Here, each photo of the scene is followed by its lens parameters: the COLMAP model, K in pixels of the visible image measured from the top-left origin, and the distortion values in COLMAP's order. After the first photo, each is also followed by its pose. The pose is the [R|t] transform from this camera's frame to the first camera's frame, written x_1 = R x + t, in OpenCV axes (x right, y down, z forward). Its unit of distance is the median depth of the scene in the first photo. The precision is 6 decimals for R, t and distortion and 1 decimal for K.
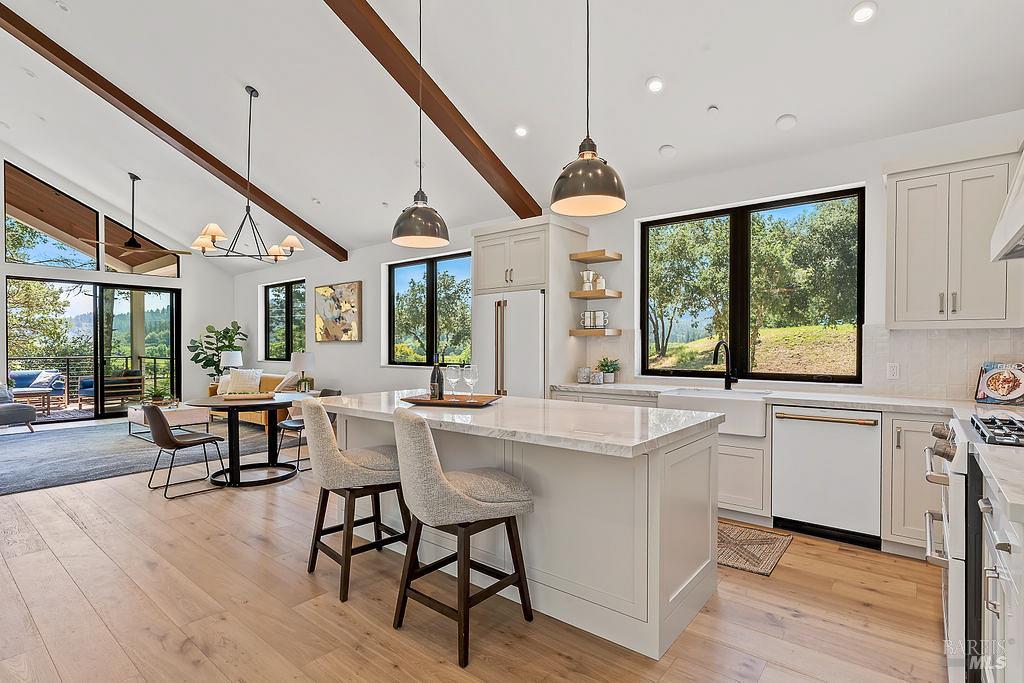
lens RADIAL K [[497.3, 0, 515.6], [0, 497.3, 354.0], [0, 0, 1]] dist [-0.000111, 0.000618]
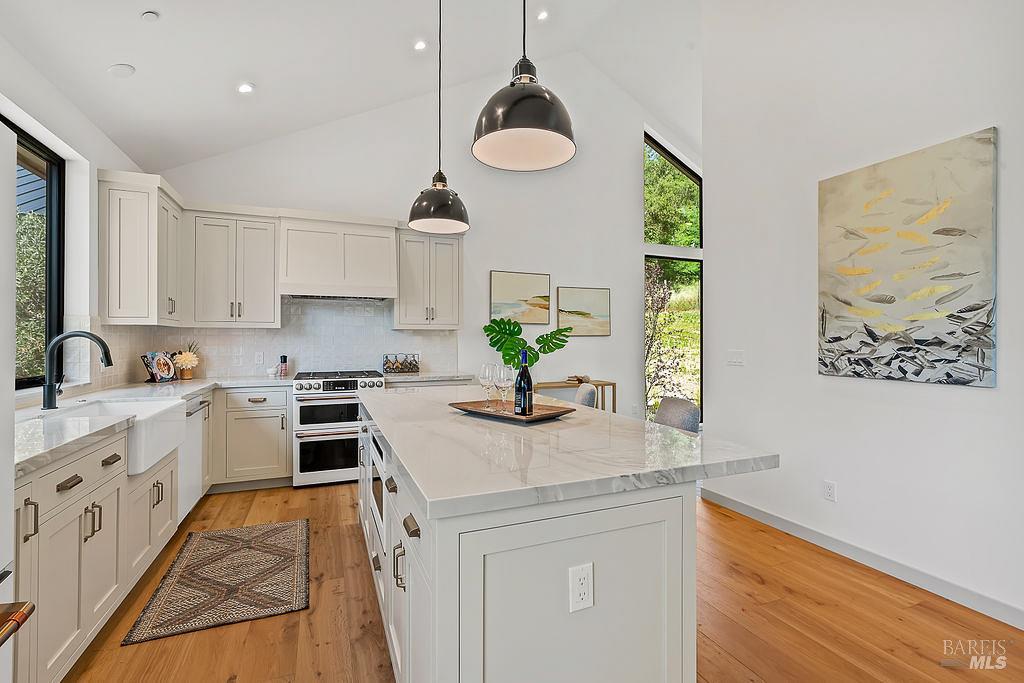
lens RADIAL K [[463.5, 0, 512.0], [0, 463.5, 341.5], [0, 0, 1]] dist [-0.000313, 0.000007]
pose [[-0.877125, -0.003355, 0.480251, -0.192082], [0.004702, 0.999868, 0.015572, -0.009636], [-0.480239, 0.015917, -0.876993, 0.660701]]
